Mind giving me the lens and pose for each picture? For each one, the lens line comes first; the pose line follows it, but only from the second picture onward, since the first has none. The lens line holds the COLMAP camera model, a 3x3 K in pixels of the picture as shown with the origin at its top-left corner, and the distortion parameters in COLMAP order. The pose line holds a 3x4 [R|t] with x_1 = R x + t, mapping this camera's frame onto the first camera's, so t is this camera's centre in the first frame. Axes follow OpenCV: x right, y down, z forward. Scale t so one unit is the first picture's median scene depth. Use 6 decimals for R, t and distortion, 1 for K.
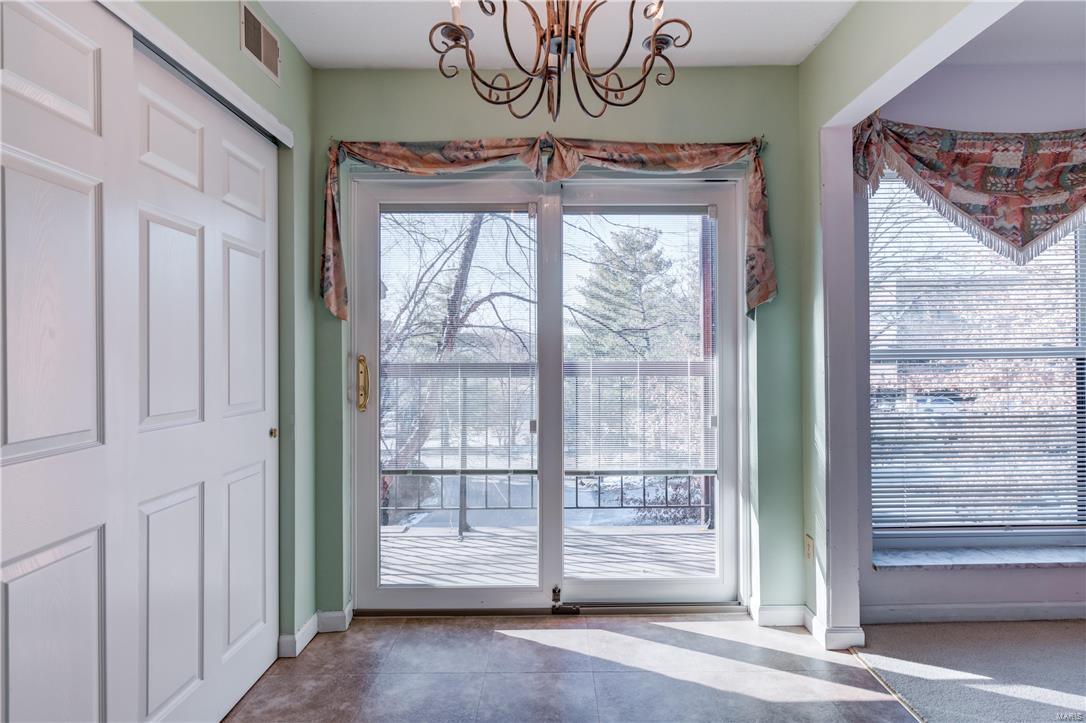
lens RADIAL K [[612.8, 0, 547.4], [0, 612.8, 351.8], [0, 0, 1]] dist [-0.000962, 0.001239]
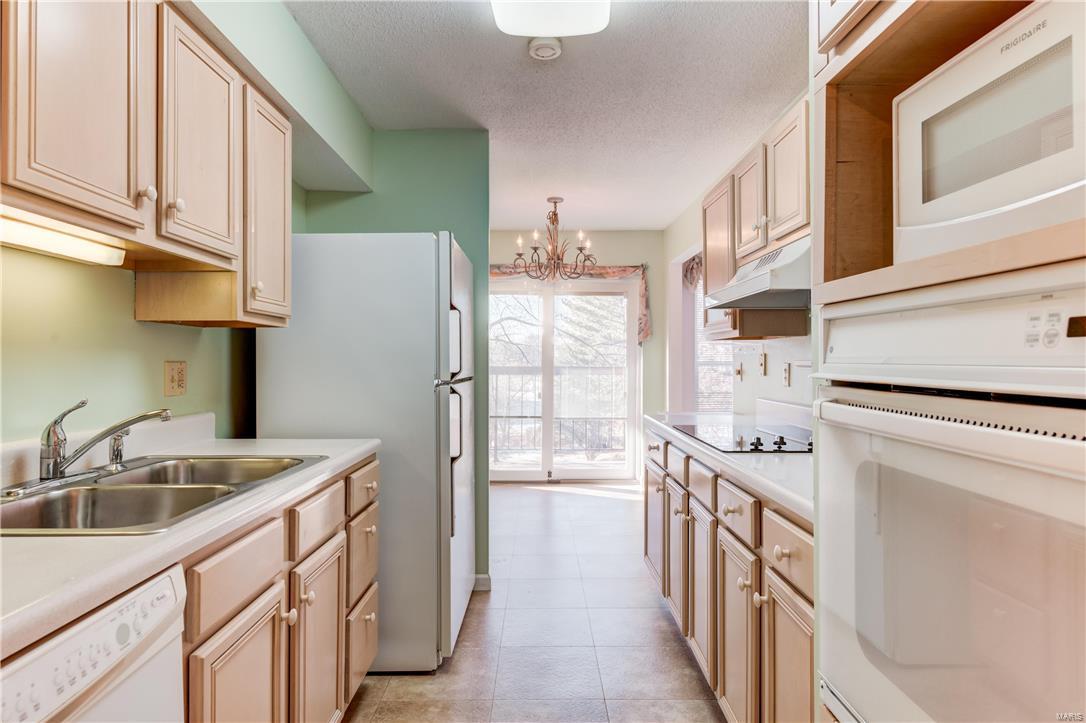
lens RADIAL K [[612.8, 0, 542.3], [0, 612.8, 363.4], [0, 0, 1]] dist [-0.000962, 0.001239]
pose [[0.999878, 0.008242, 0.013254, -0.045297], [-0.008326, 0.999946, 0.006294, -0.004756], [-0.013201, -0.006403, 0.999892, -1.188224]]
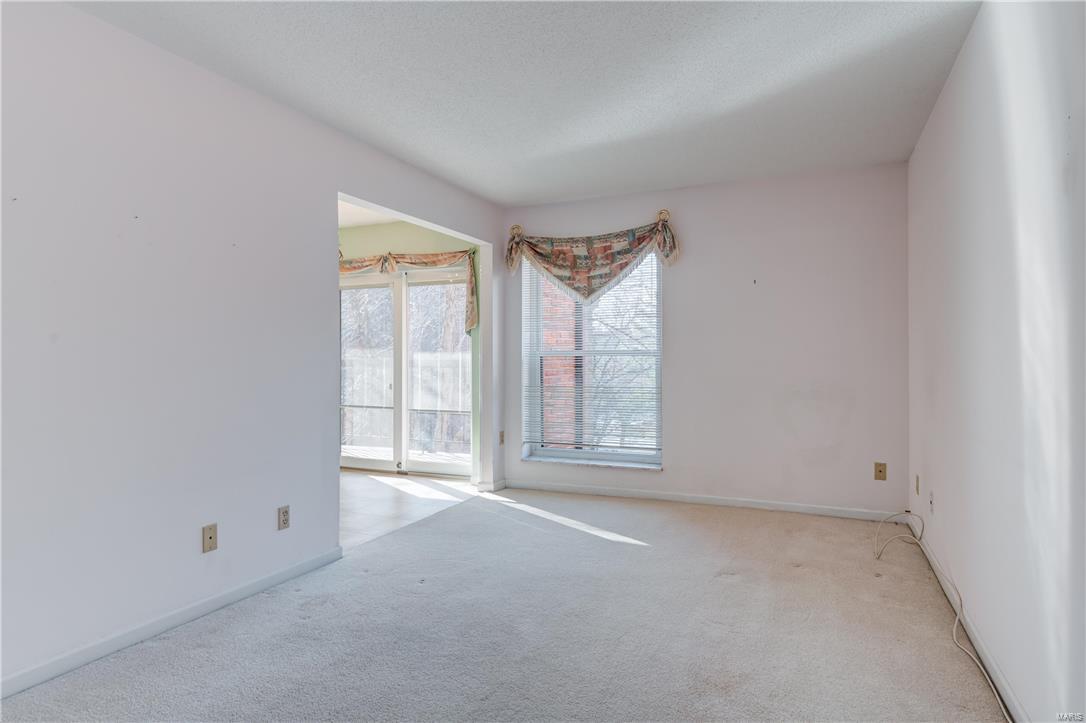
lens RADIAL K [[612.8, 0, 544.0], [0, 612.8, 357.8], [0, 0, 1]] dist [-0.000962, 0.001239]
pose [[0.911510, 0.004085, -0.411257, 1.421573], [-0.003551, 0.999992, 0.002063, 0.015227], [0.411262, -0.000420, 0.911517, -0.781745]]
